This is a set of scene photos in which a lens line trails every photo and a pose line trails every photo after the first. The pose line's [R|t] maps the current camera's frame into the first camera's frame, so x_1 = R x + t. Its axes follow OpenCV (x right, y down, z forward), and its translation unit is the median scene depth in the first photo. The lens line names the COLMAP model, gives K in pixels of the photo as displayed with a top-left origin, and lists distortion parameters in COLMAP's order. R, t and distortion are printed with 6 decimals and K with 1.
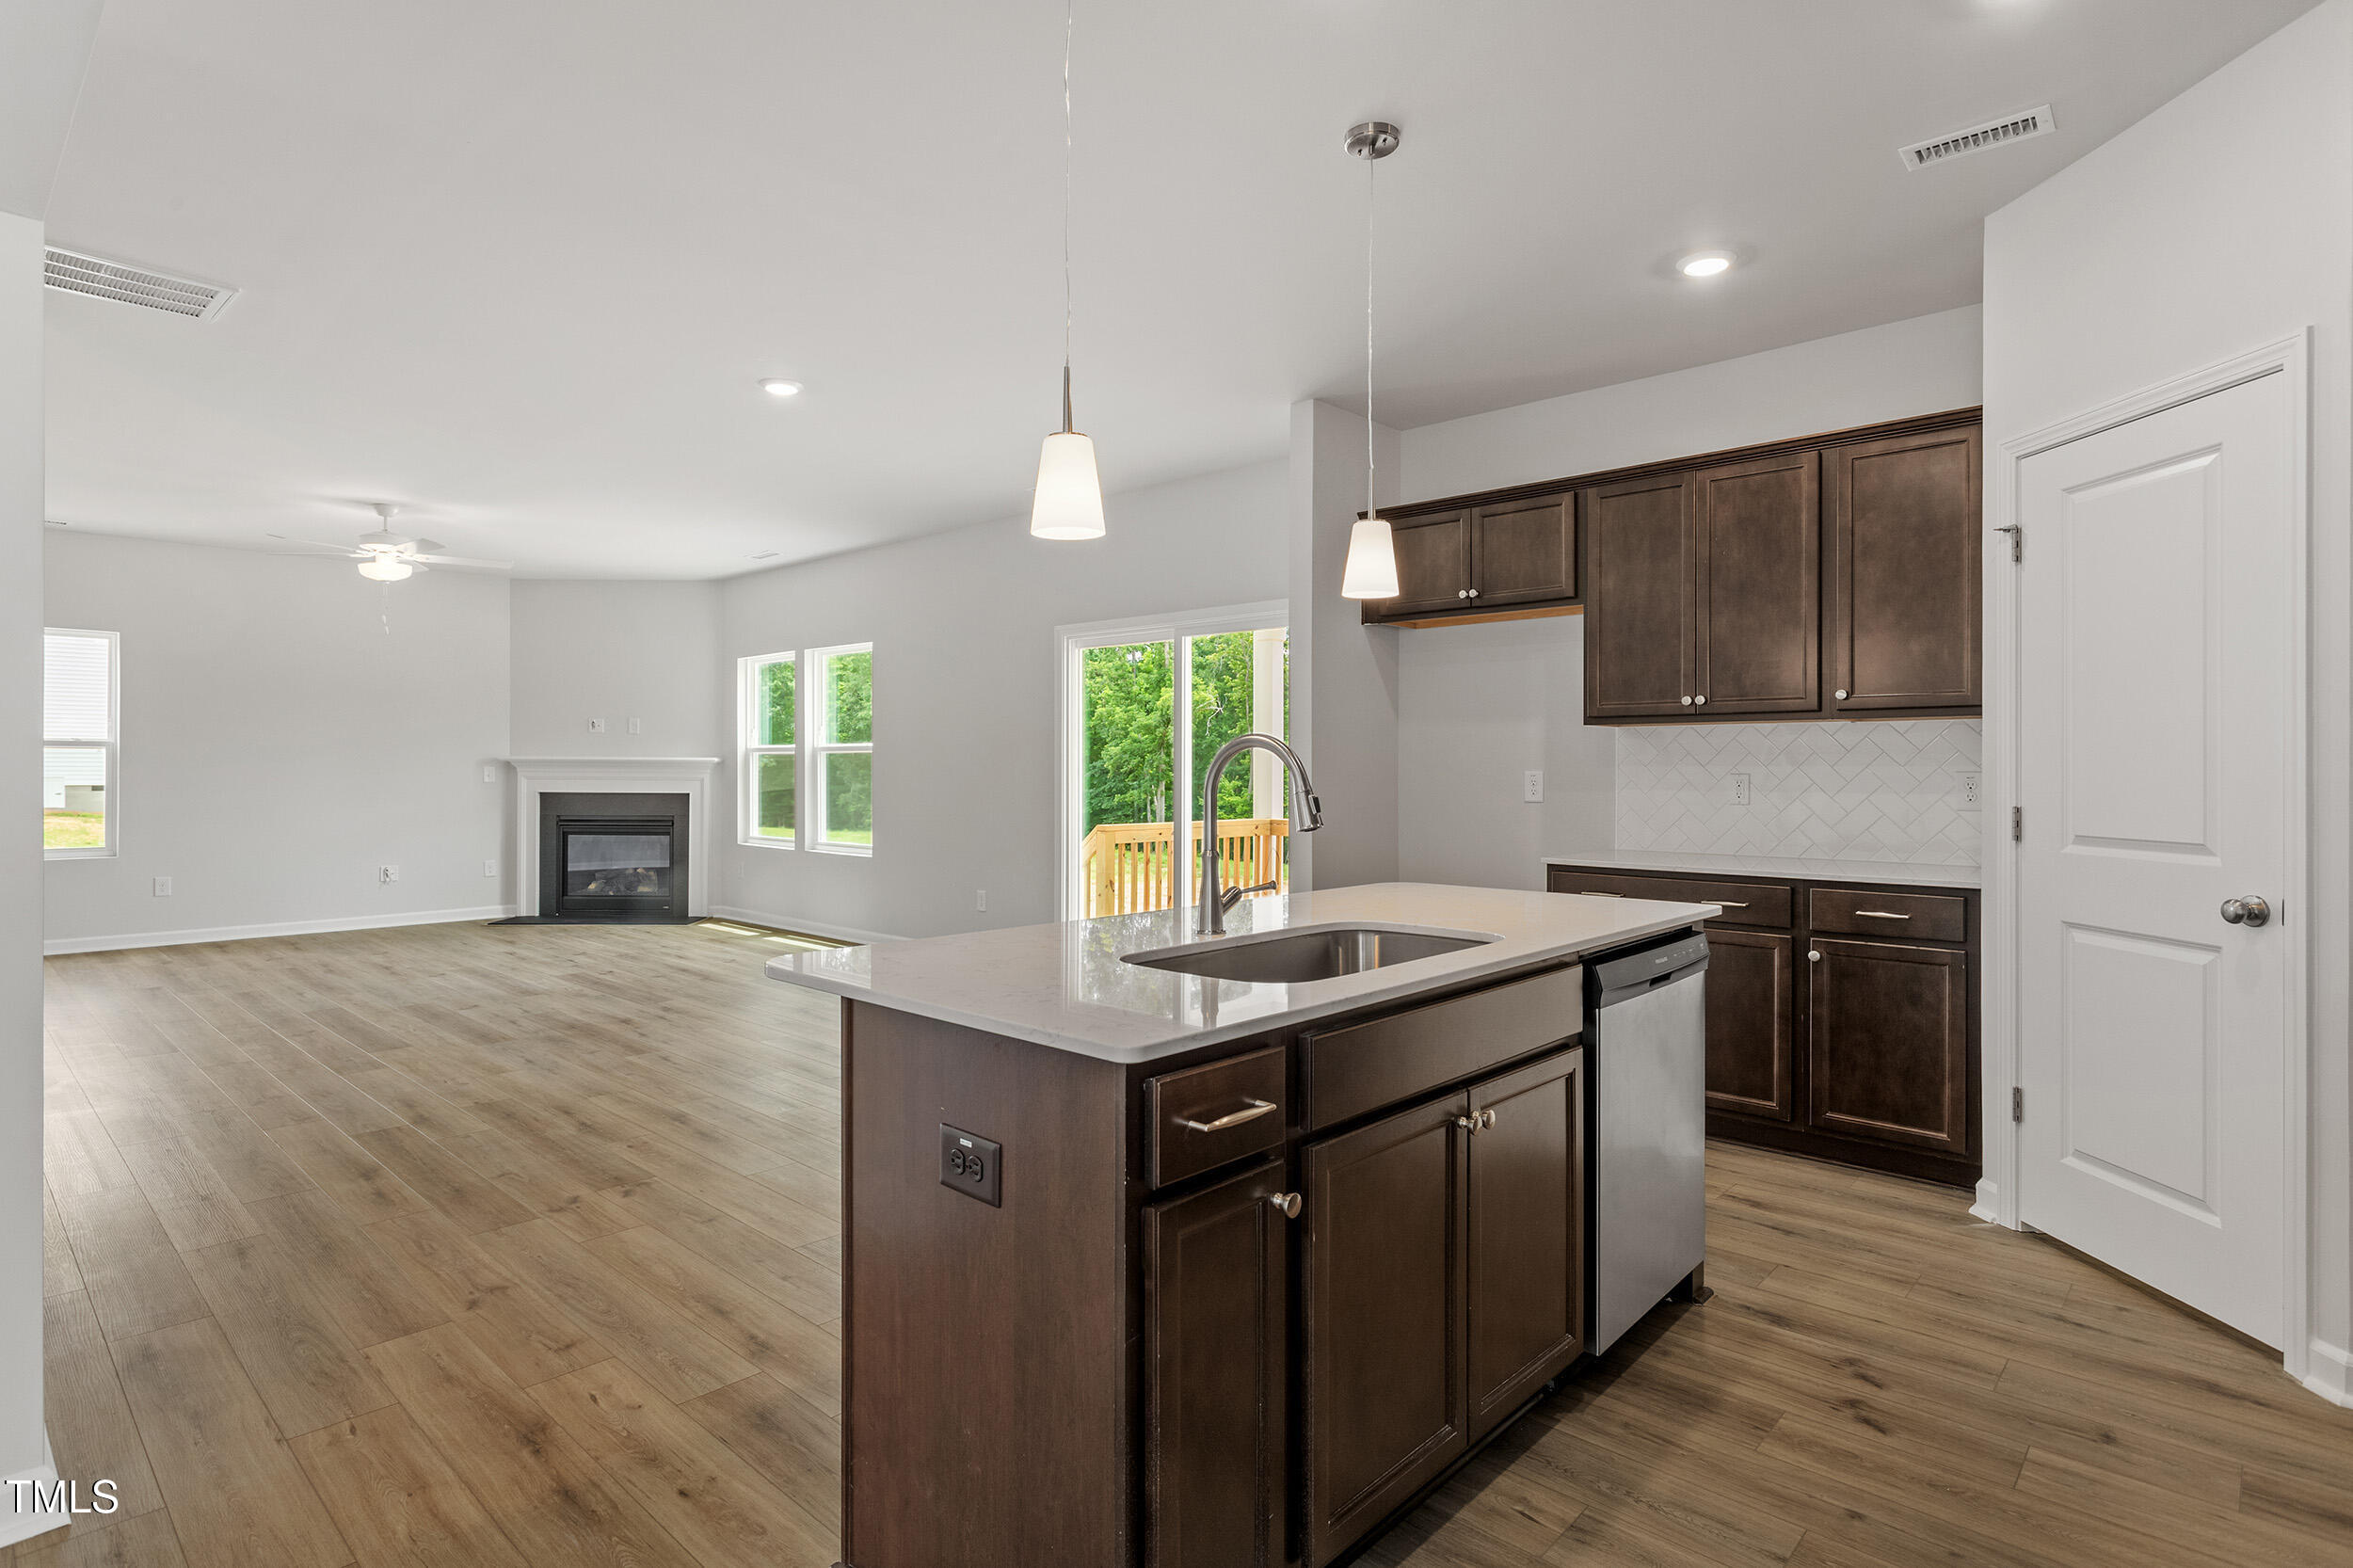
lens RADIAL K [[1175.6, 0, 1170.5], [0, 1175.6, 773.9], [0, 0, 1]] dist [-0.002319, 0.000737]
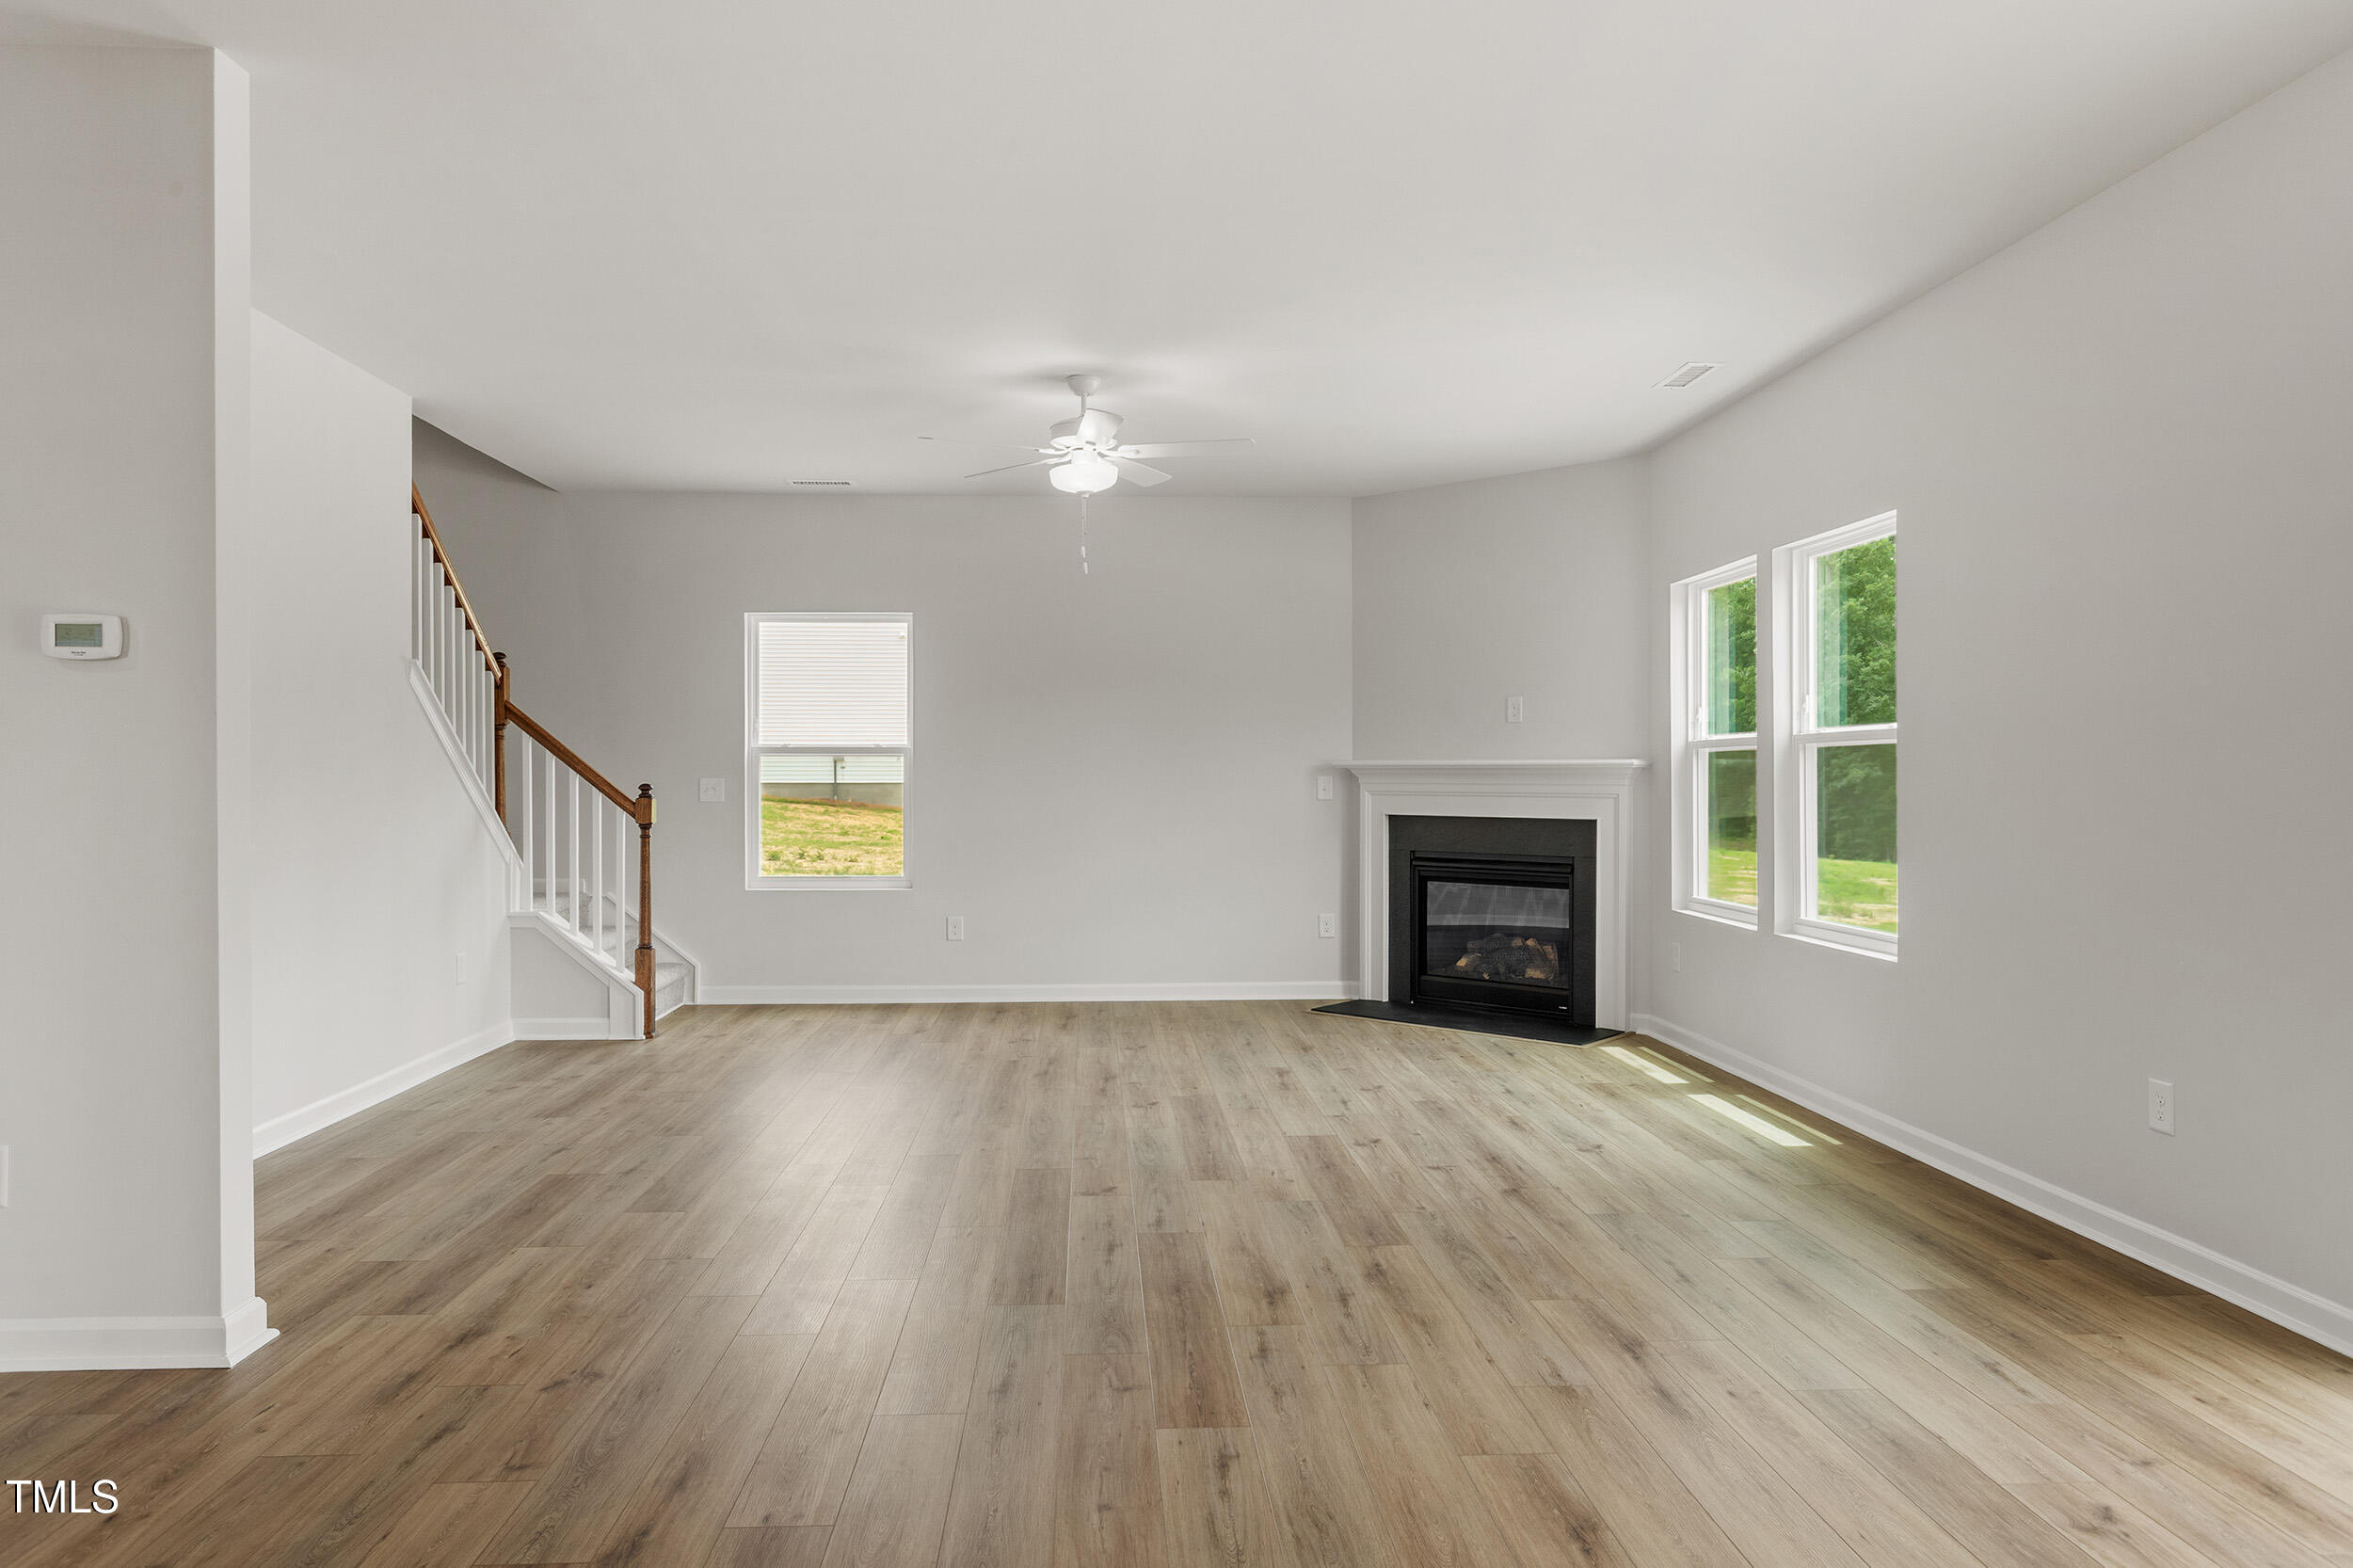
lens RADIAL K [[1471.1, 0, 1154.9], [0, 1471.1, 782.4], [0, 0, 1]] dist [-0.058474, -0.000942]
pose [[0.706541, -0.003189, -0.707665, -0.047731], [0.001345, 0.999994, -0.003164, -0.000248], [0.707671, 0.001284, 0.706541, 0.342068]]
